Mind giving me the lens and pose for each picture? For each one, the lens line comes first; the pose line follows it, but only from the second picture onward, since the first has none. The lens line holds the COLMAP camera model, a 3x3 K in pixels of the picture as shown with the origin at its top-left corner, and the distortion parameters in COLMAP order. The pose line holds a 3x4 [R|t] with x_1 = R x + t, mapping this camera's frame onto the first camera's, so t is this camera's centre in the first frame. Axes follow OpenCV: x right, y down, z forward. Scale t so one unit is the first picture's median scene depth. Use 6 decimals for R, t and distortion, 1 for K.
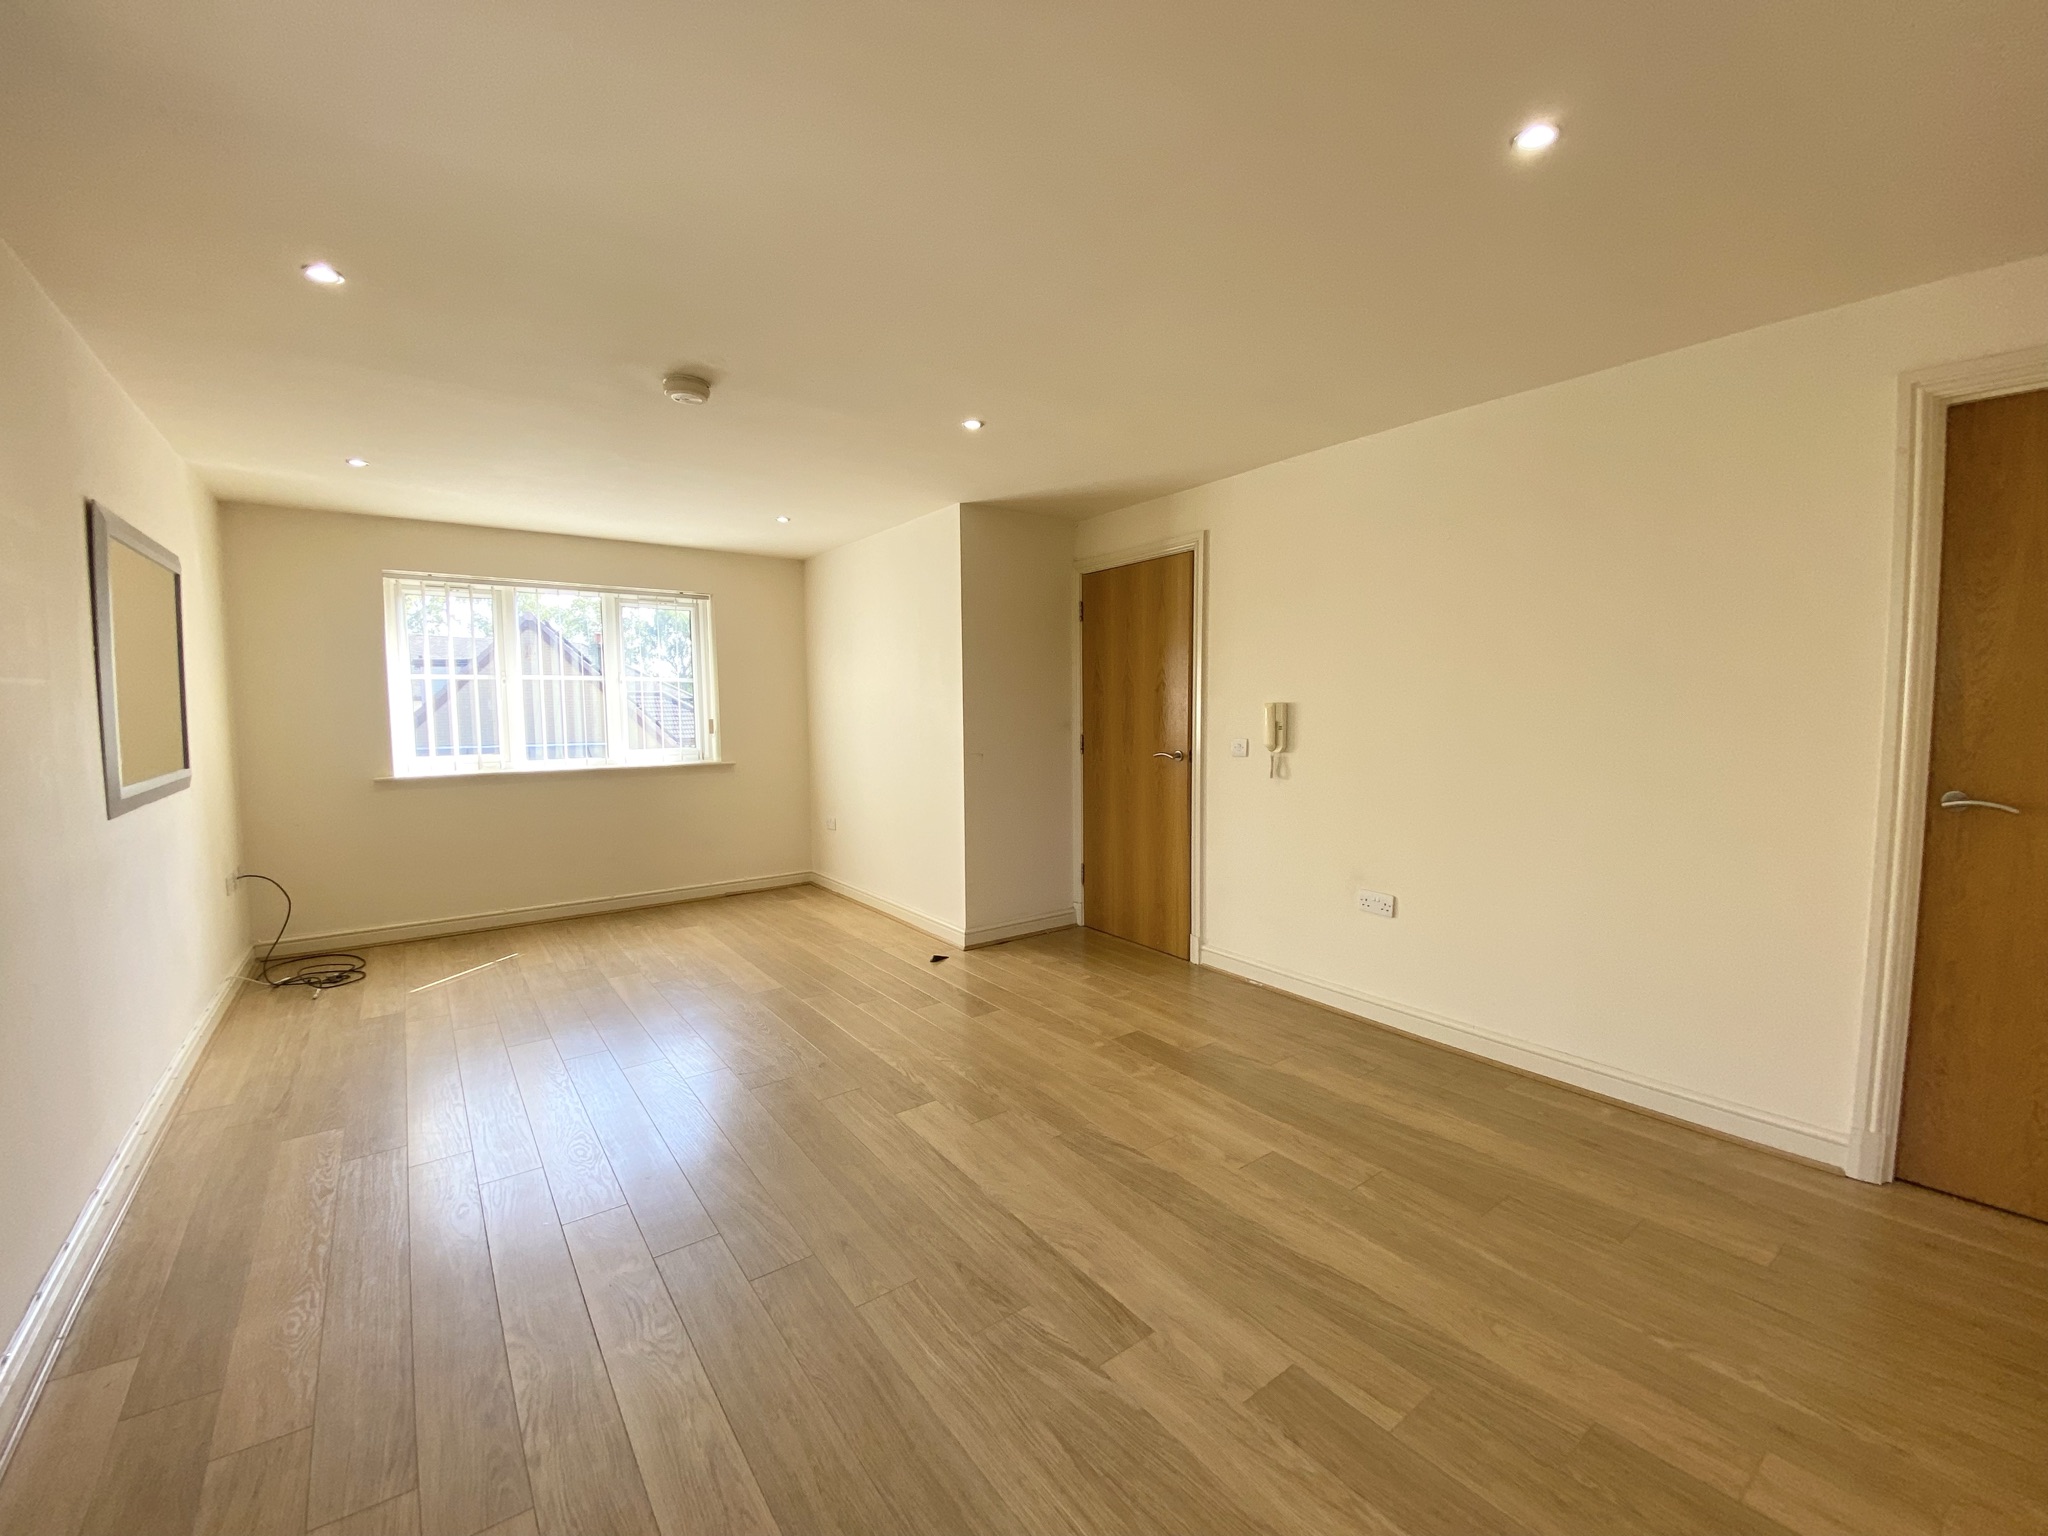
lens RADIAL K [[840.9, 0, 1022.8], [0, 840.9, 763.2], [0, 0, 1]] dist [0.030358, -0.000382]
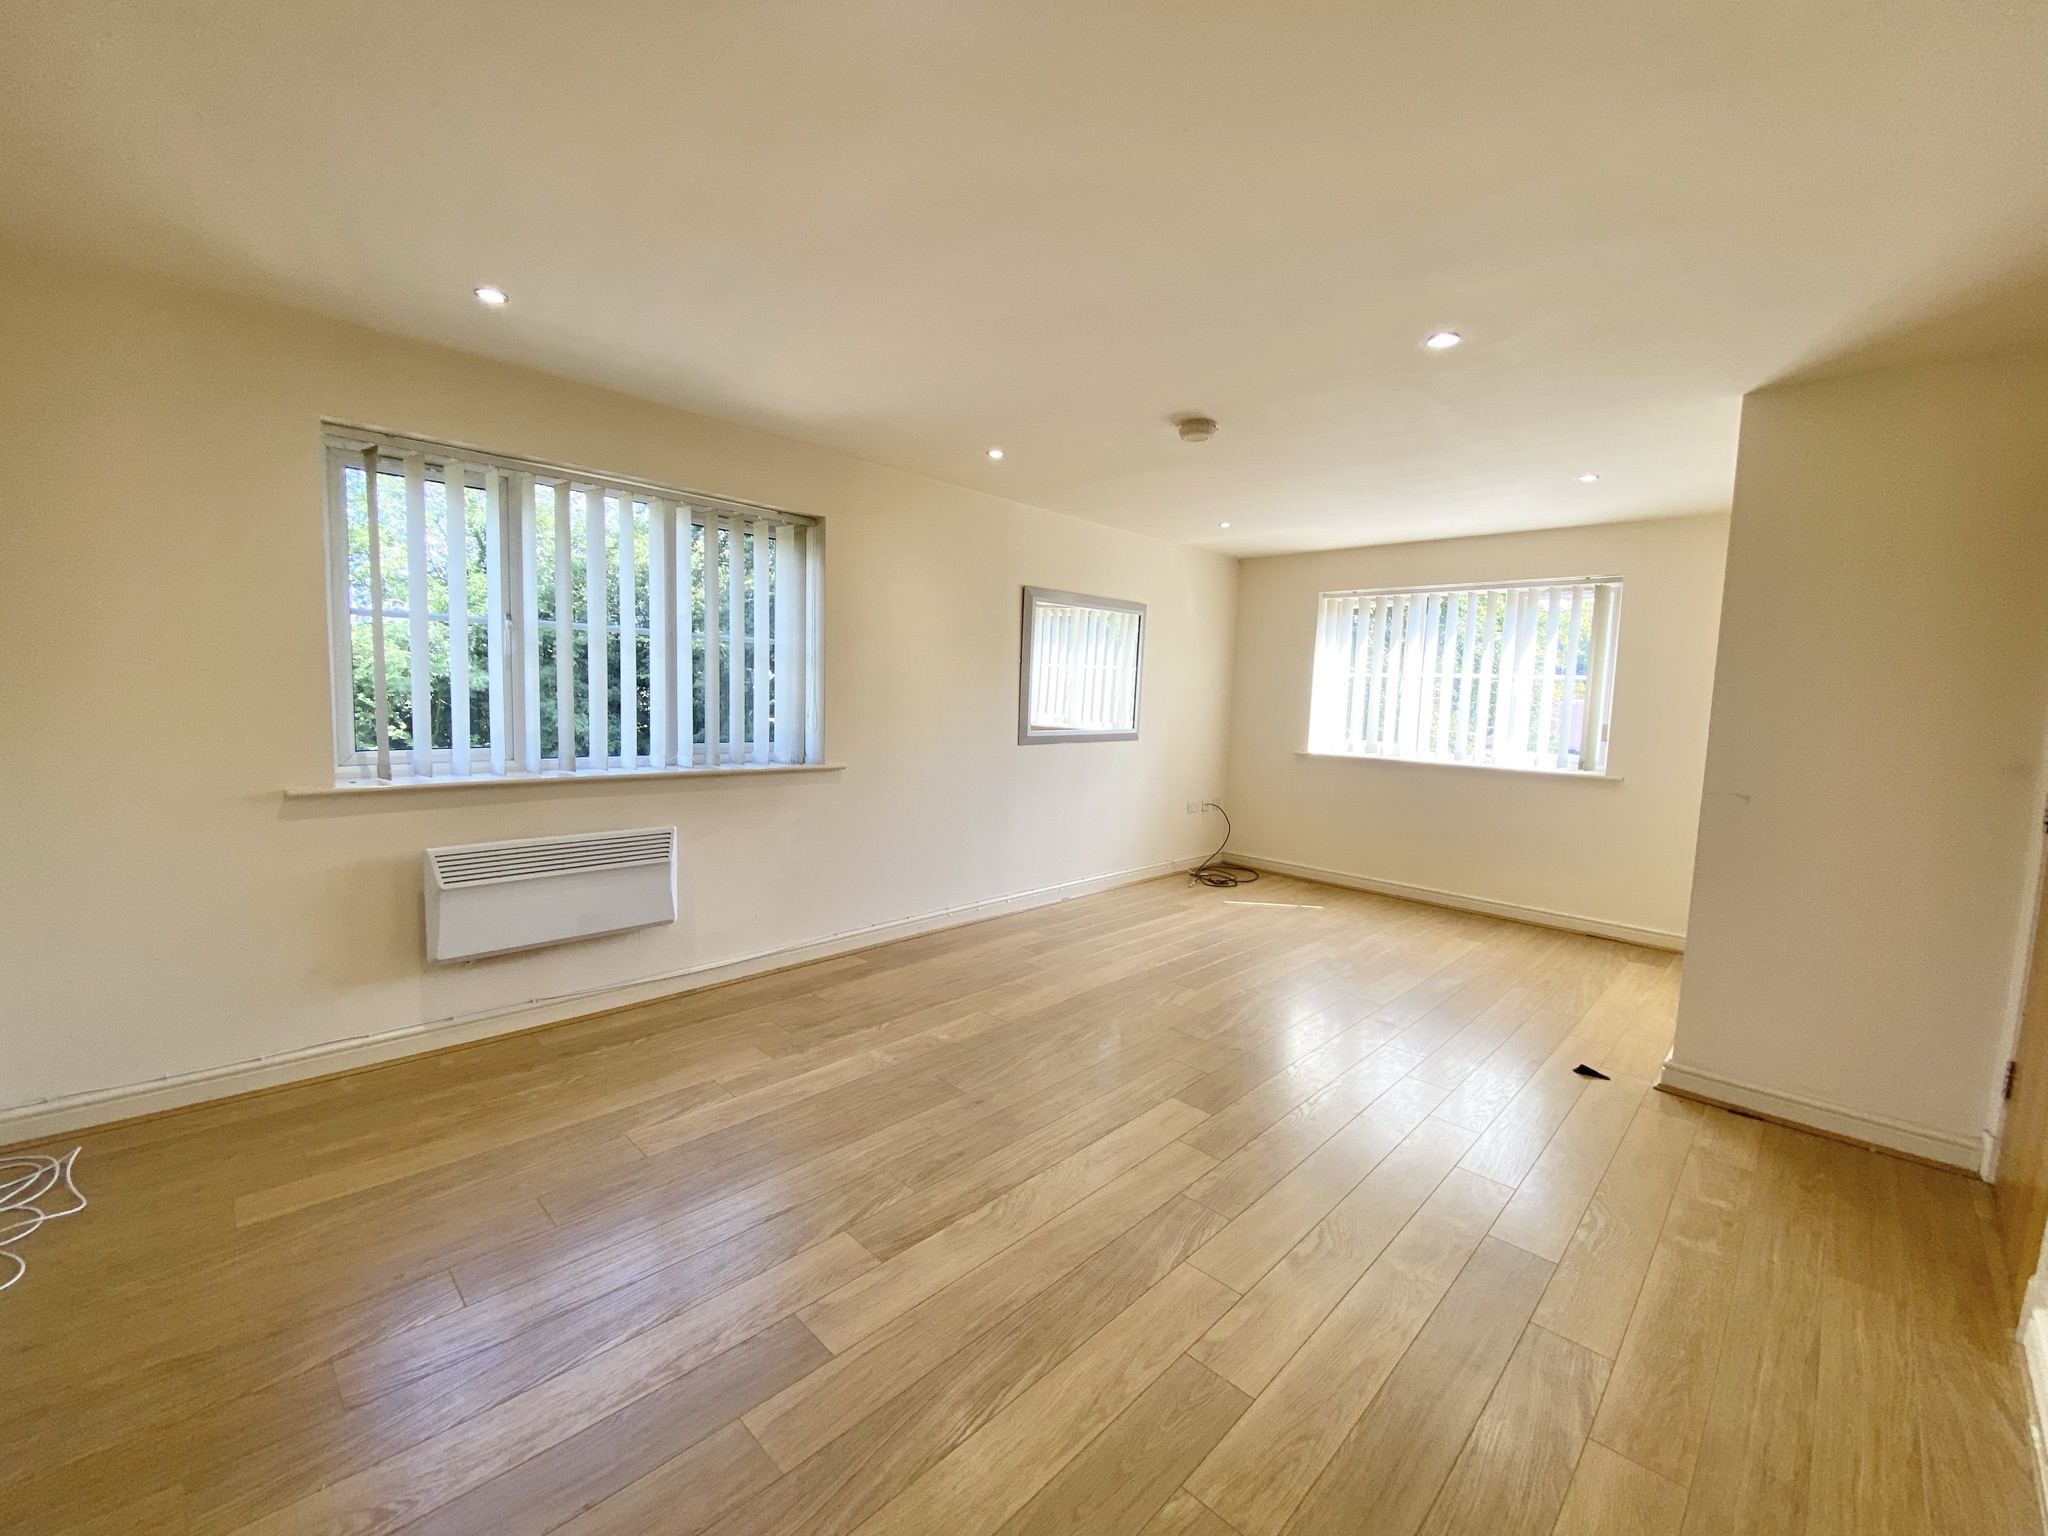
lens RADIAL K [[840.9, 0, 1022.8], [0, 840.9, 763.2], [0, 0, 1]] dist [0.030358, -0.000382]
pose [[0.153837, 0.100818, -0.982939, 0.500617], [-0.107071, 0.990624, 0.084848, -0.032527], [0.982278, 0.092192, 0.163190, 0.396939]]
